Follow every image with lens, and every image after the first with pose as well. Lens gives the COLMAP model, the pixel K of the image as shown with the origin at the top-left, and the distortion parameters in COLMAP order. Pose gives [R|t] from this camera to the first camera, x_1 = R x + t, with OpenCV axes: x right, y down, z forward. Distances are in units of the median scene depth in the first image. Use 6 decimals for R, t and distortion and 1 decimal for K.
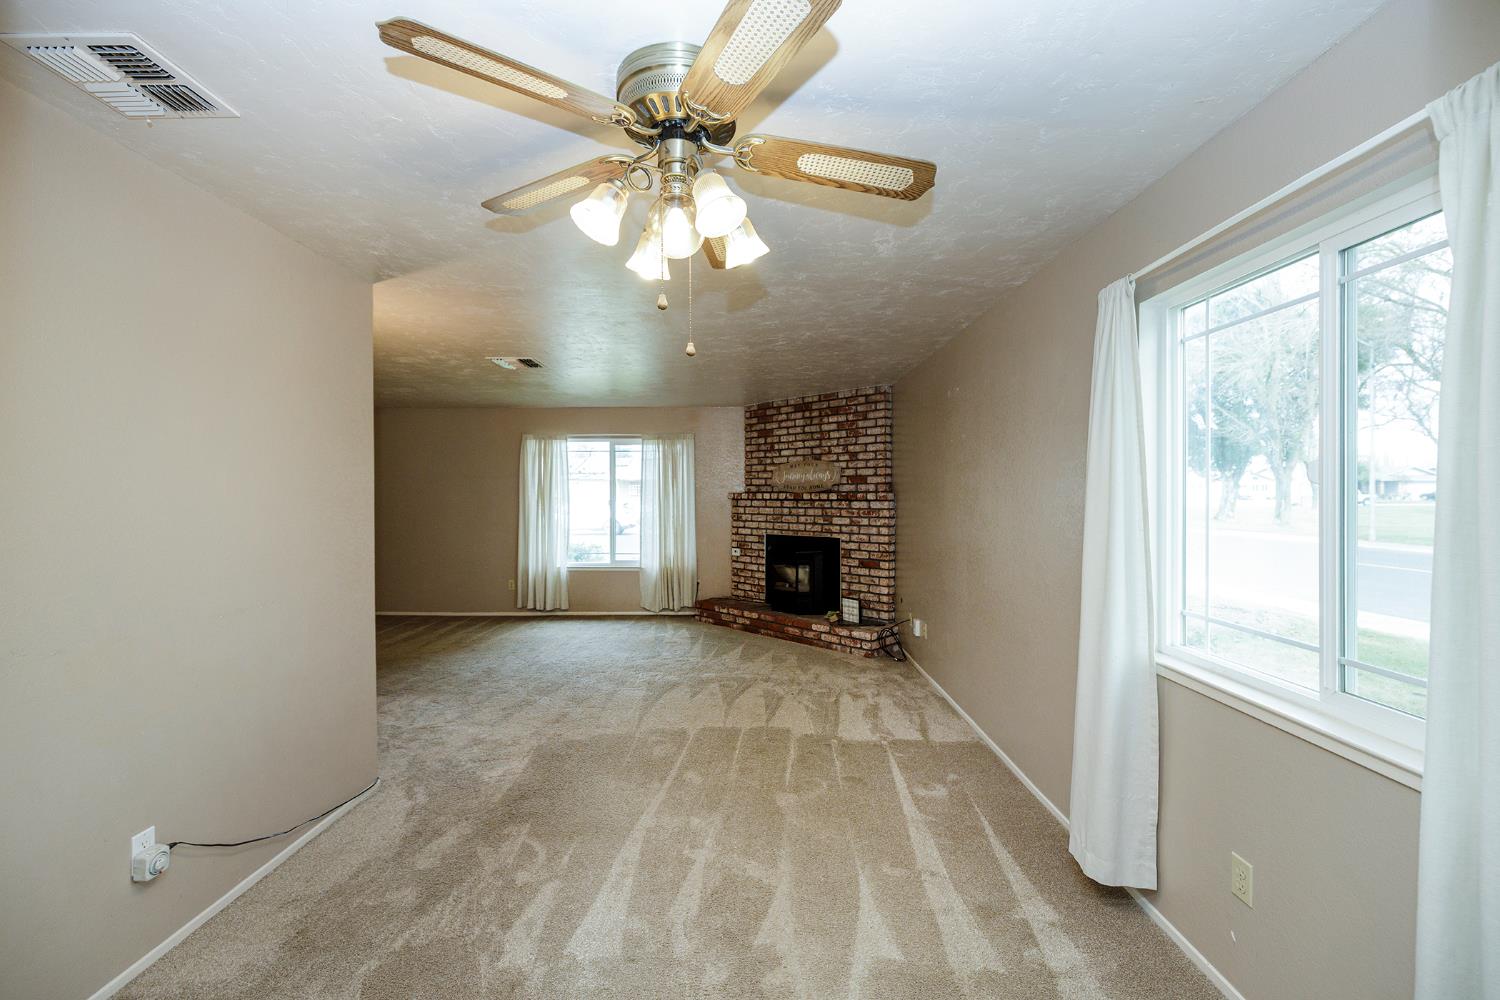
lens RADIAL K [[628.9, 0, 741.5], [0, 628.9, 495.3], [0, 0, 1]] dist [0.000140, 0.000413]
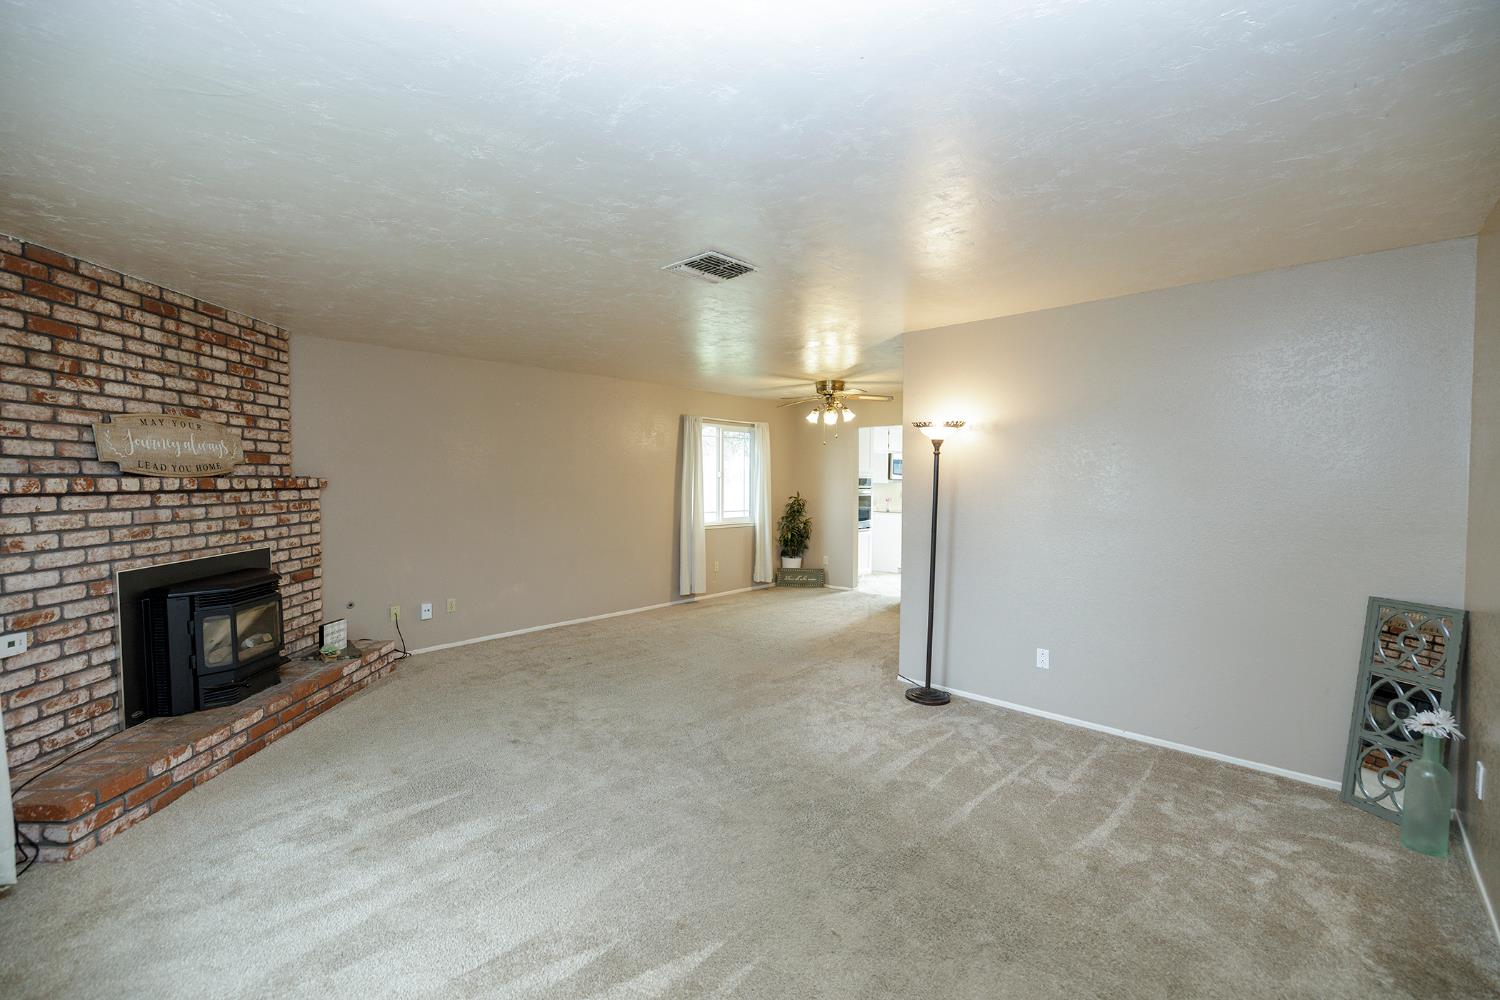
lens RADIAL K [[628.9, 0, 741.5], [0, 628.9, 495.3], [0, 0, 1]] dist [0.000140, 0.000413]
pose [[-0.740488, -0.017387, 0.671845, -0.611357], [0.001597, 0.999617, 0.027630, -0.002983], [-0.672068, 0.021533, -0.740177, 1.106396]]
